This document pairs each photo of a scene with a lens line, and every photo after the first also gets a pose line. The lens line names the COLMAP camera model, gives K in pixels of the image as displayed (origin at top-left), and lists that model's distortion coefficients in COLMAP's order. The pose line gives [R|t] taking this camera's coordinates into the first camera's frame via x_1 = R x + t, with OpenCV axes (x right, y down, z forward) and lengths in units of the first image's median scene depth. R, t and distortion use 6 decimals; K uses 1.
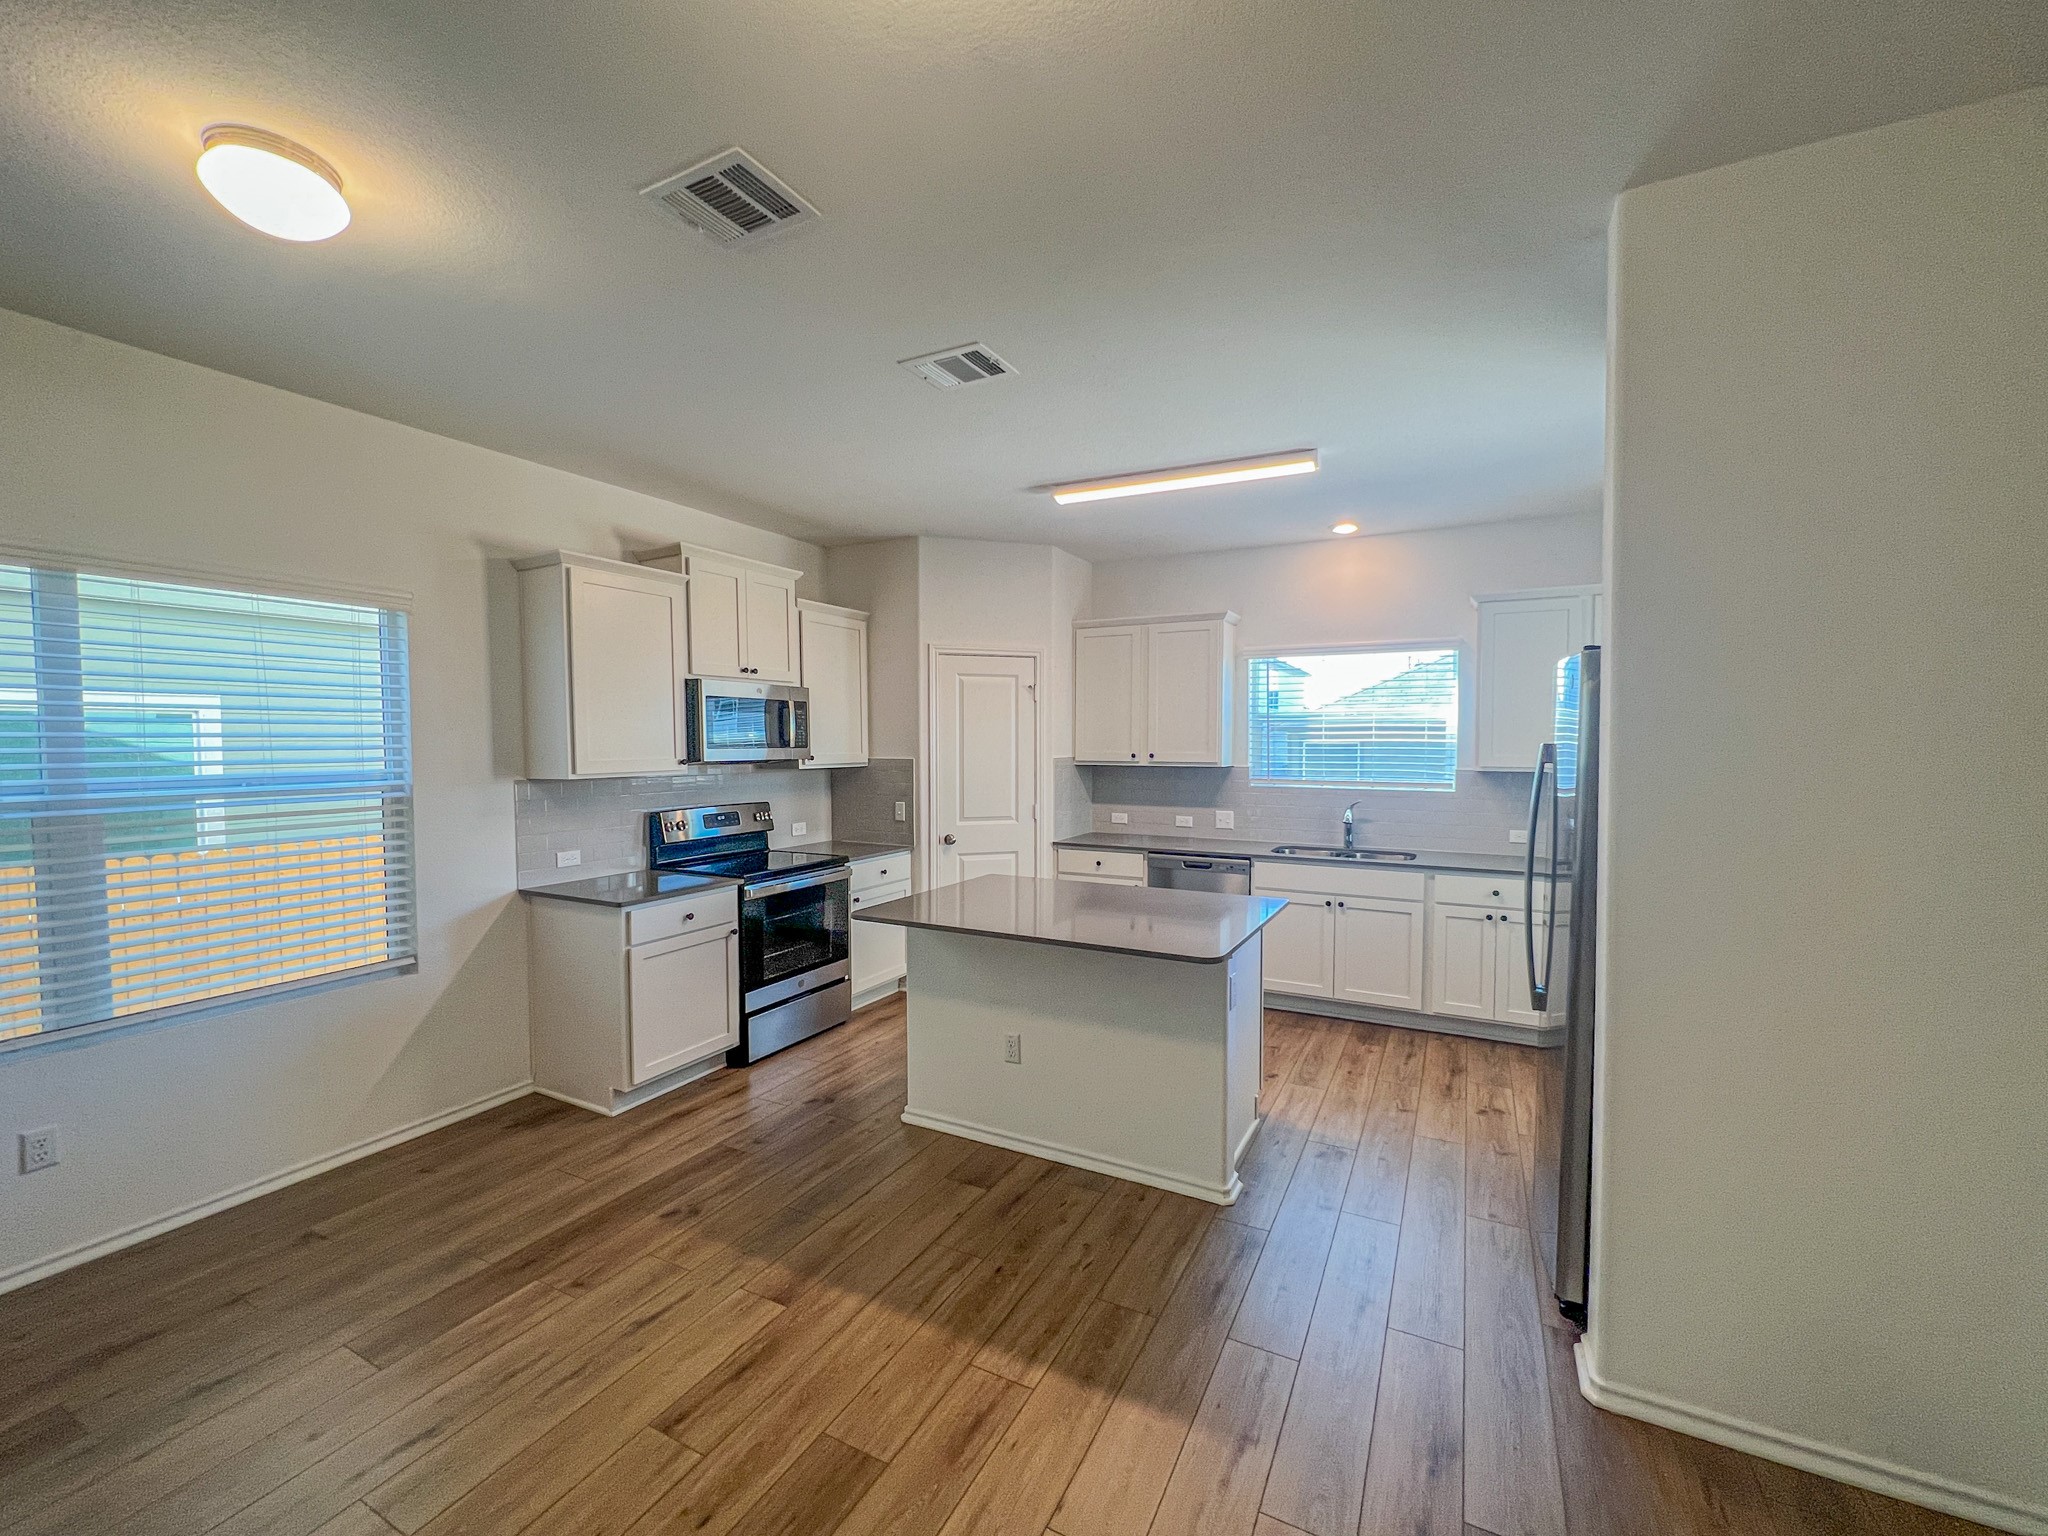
lens RADIAL K [[824.9, 0, 1034.3], [0, 824.9, 762.4], [0, 0, 1]] dist [0.006932, -0.001169]
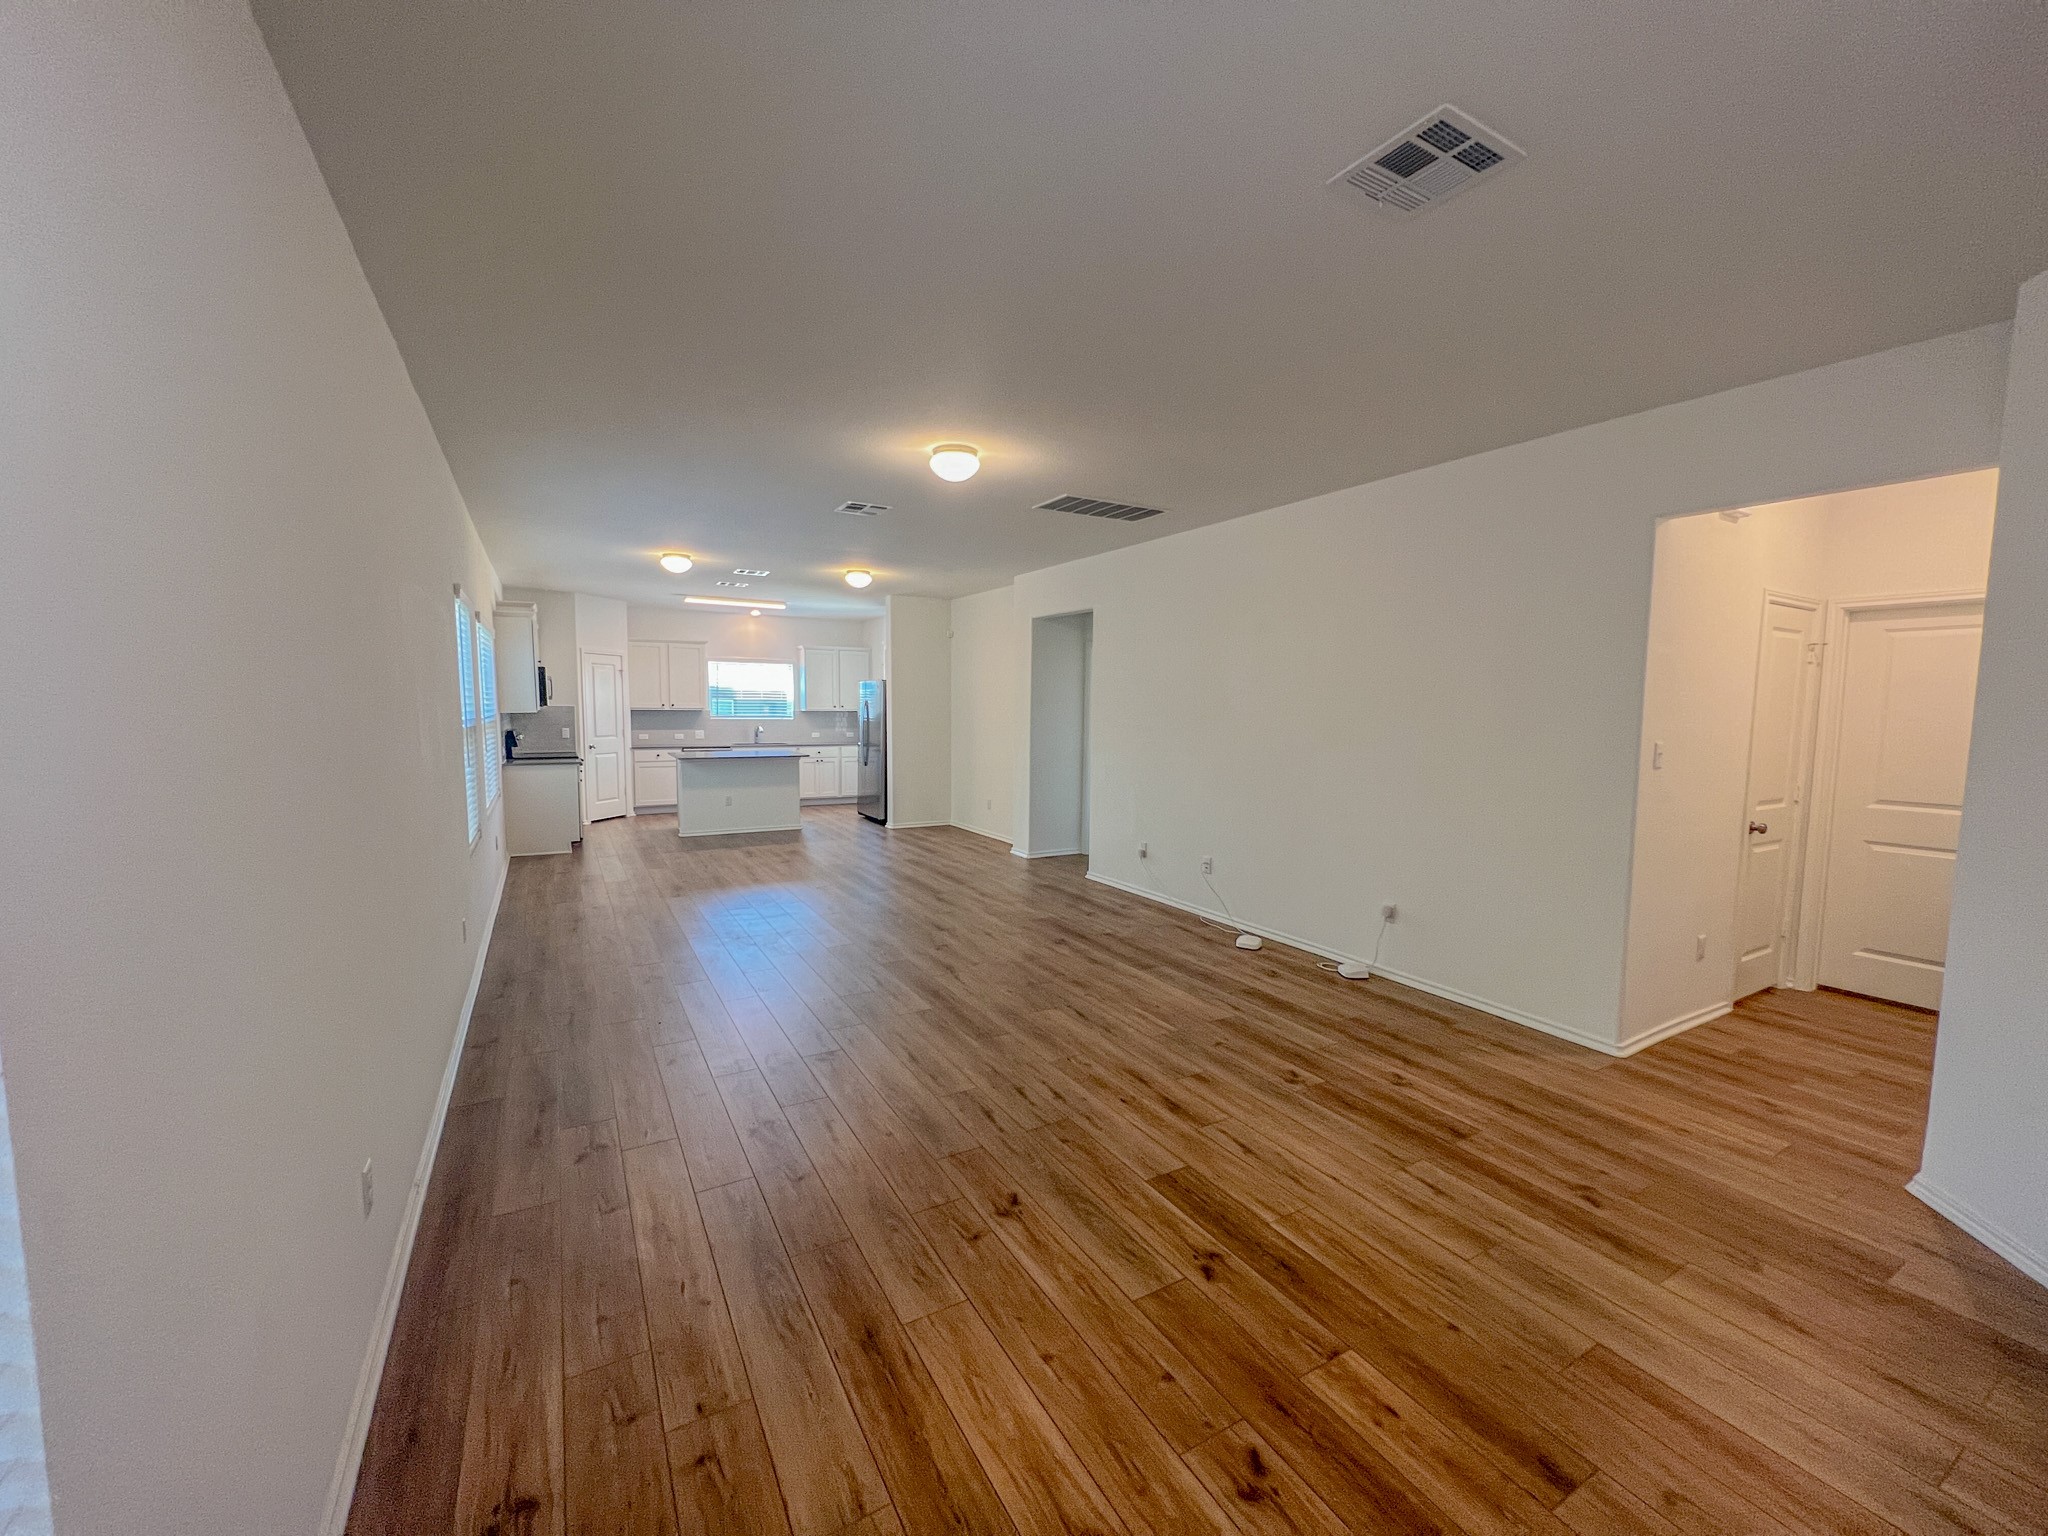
lens RADIAL K [[828.8, 0, 1034.5], [0, 828.8, 770.7], [0, 0, 1]] dist [0.003050, 0.000121]
pose [[0.536664, -0.061063, 0.841584, -1.162233], [0.006675, 0.997654, 0.068130, 0.020931], [-0.843770, -0.030945, 0.535812, -0.927953]]
